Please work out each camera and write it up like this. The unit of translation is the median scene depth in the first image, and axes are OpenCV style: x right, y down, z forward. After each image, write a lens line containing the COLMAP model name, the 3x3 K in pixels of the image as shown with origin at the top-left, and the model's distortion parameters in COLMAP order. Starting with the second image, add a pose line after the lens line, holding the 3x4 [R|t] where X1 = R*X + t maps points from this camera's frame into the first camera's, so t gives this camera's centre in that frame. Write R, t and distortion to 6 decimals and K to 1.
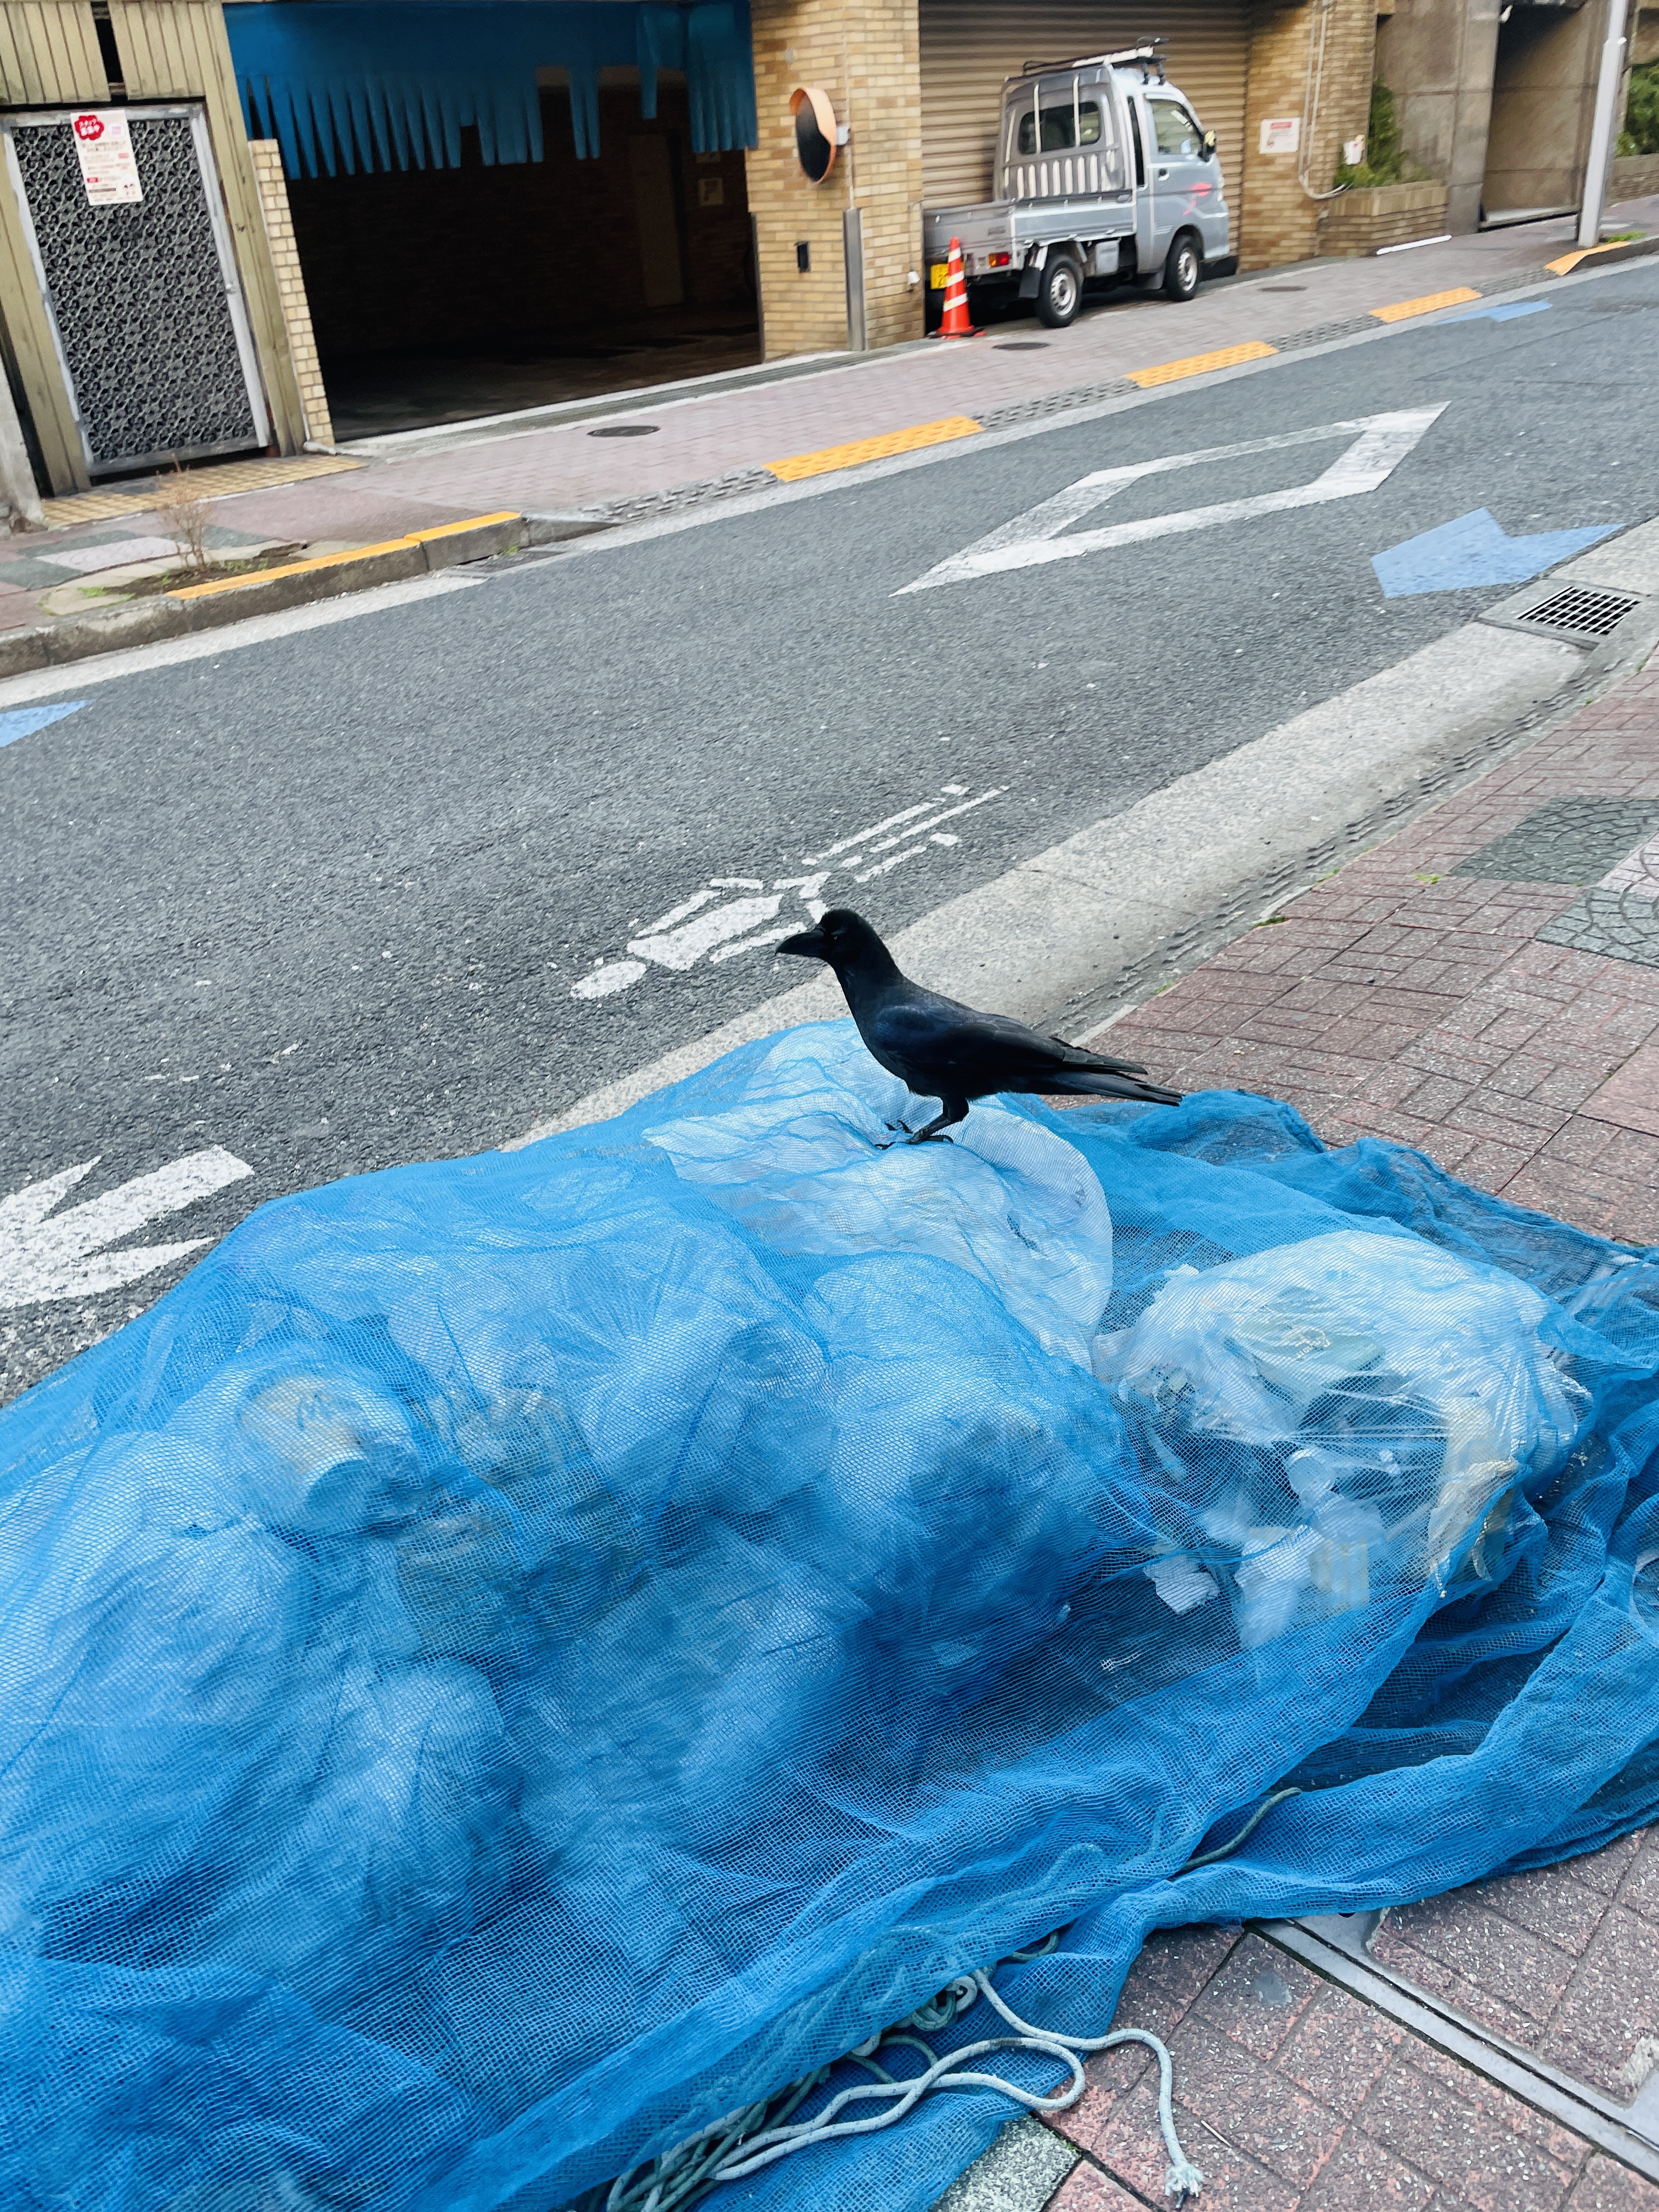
lens RADIAL K [[1724.6, 0, 836.4], [0, 1724.6, 1118.5], [0, 0, 1]] dist [0.045886, -0.053533]
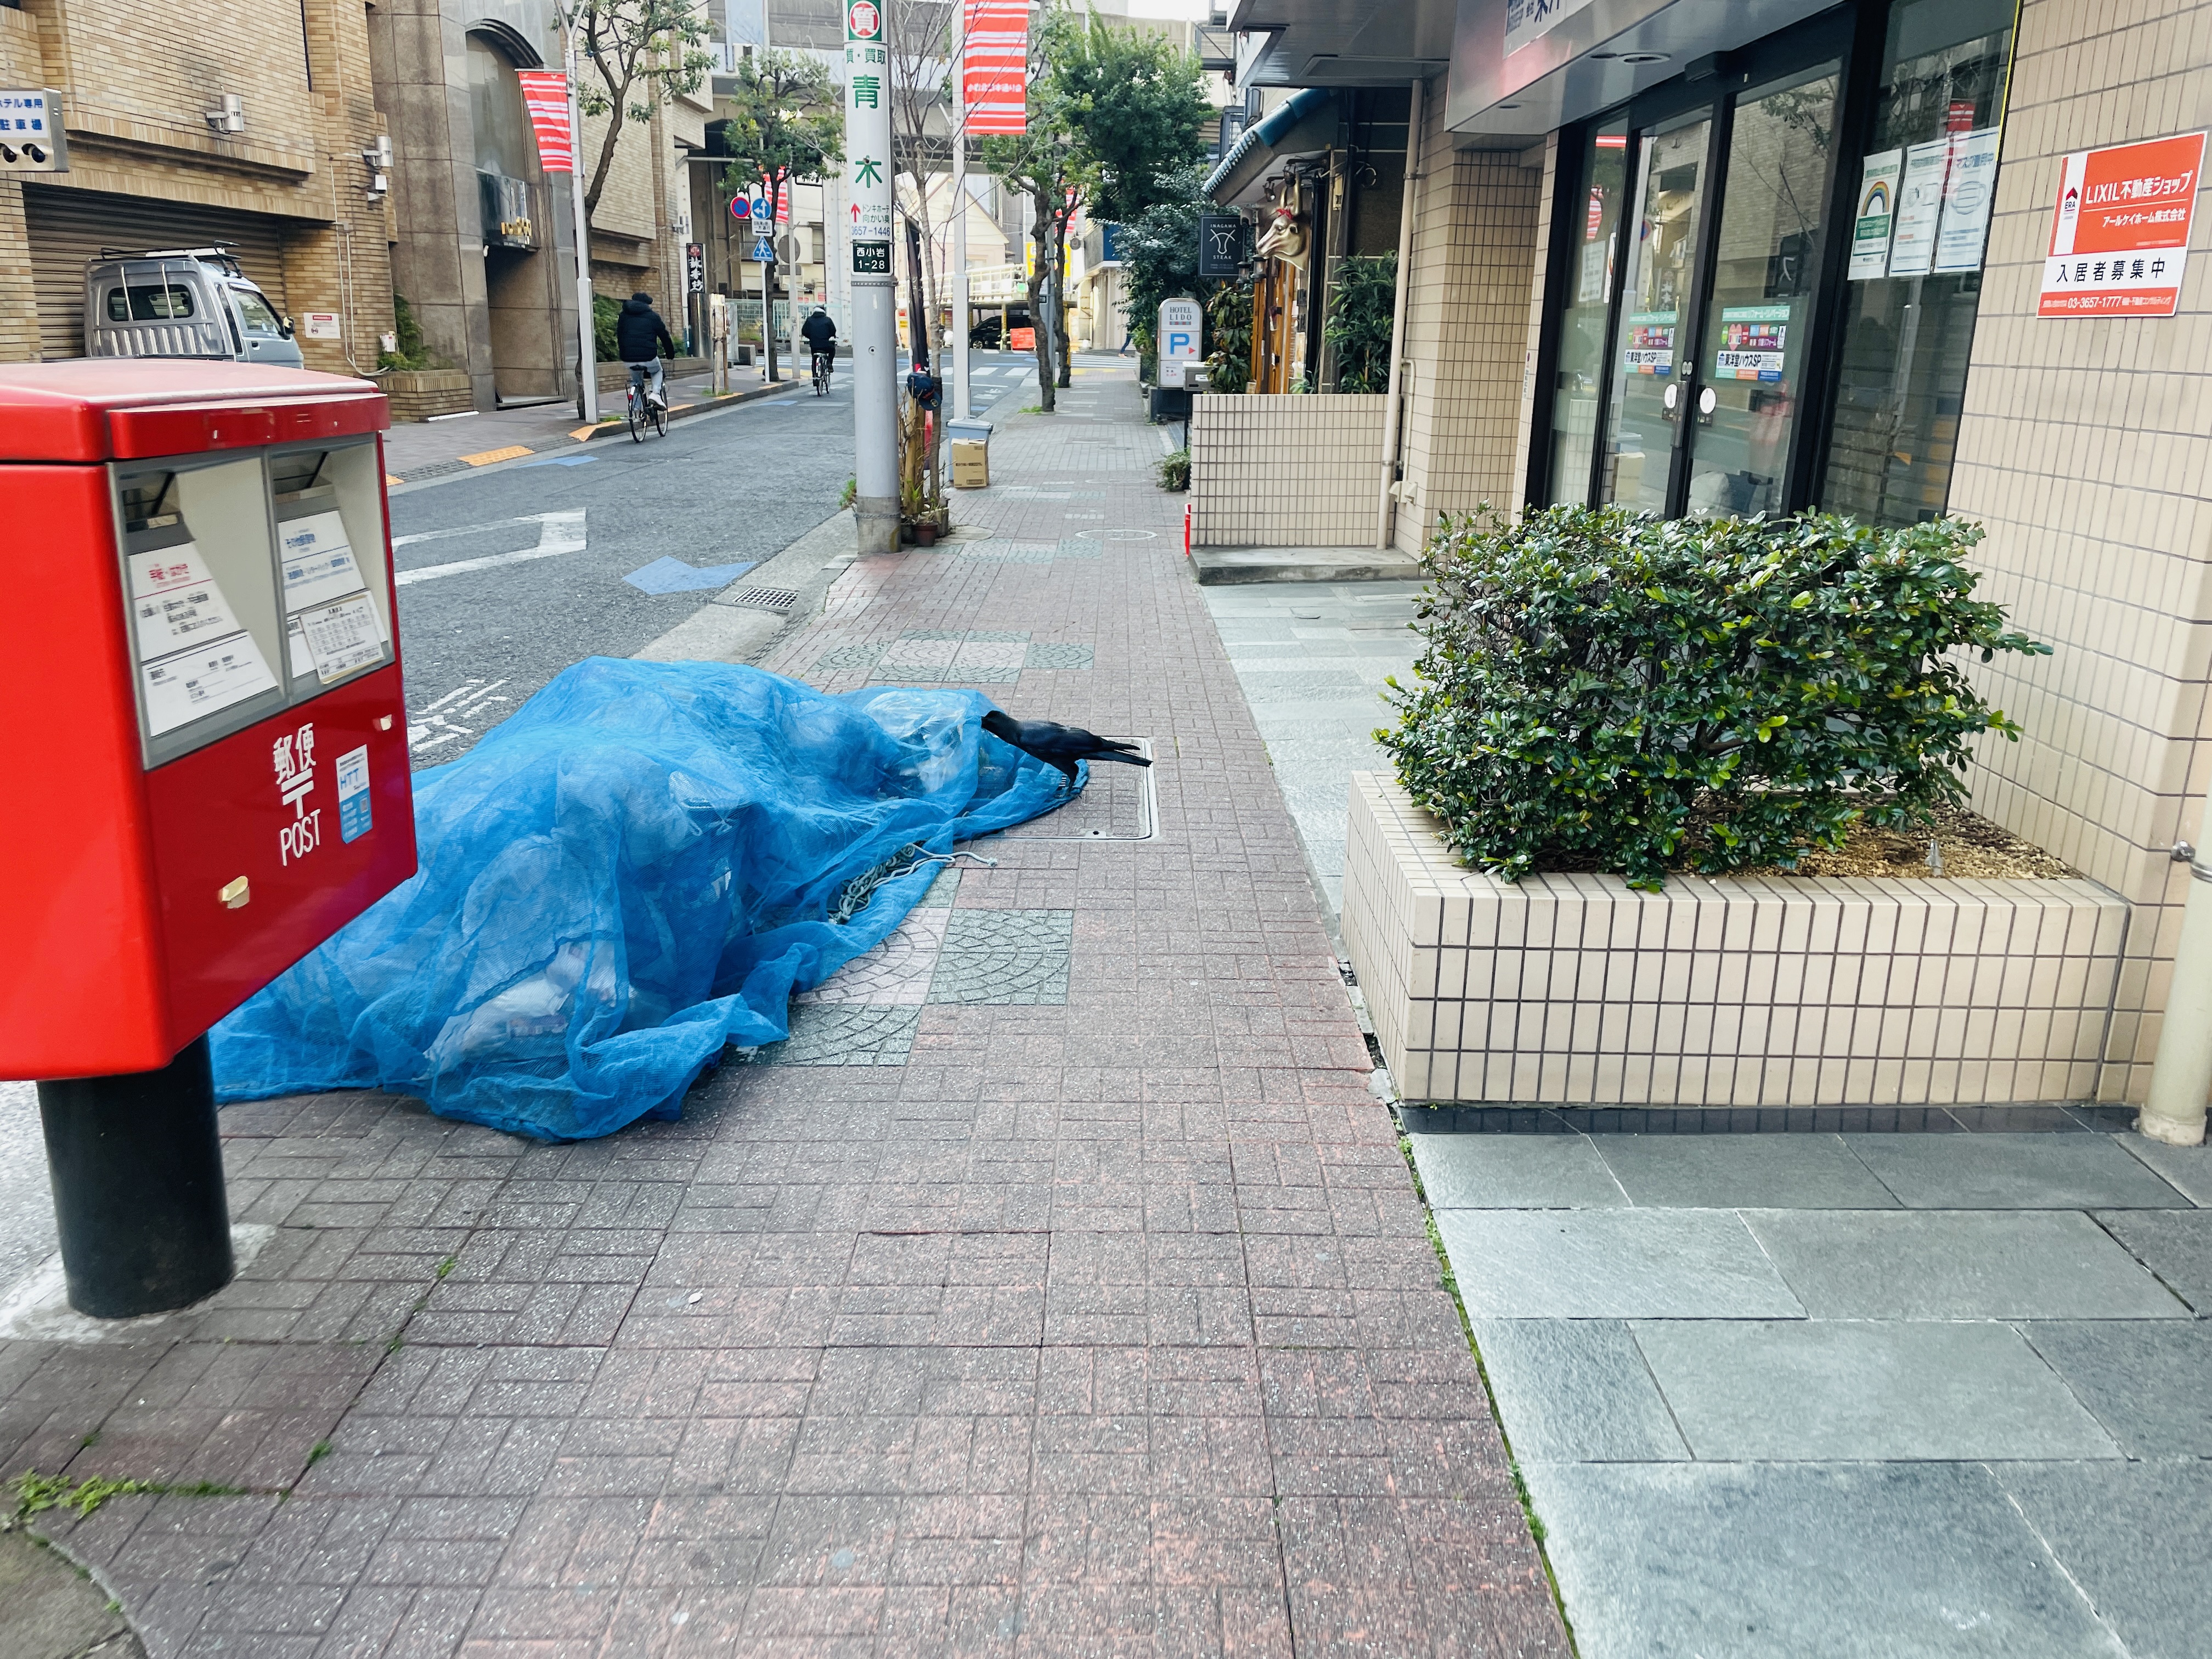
lens RADIAL K [[1724.6, 0, 1114.1], [0, 1724.6, 826.1], [0, 0, 1]] dist [0.045886, -0.053533]
pose [[0.763020, -0.106327, 0.637569, -0.155479], [0.258582, 0.954221, -0.150326, 0.098425], [-0.592398, 0.279565, 0.755584, -0.150444]]
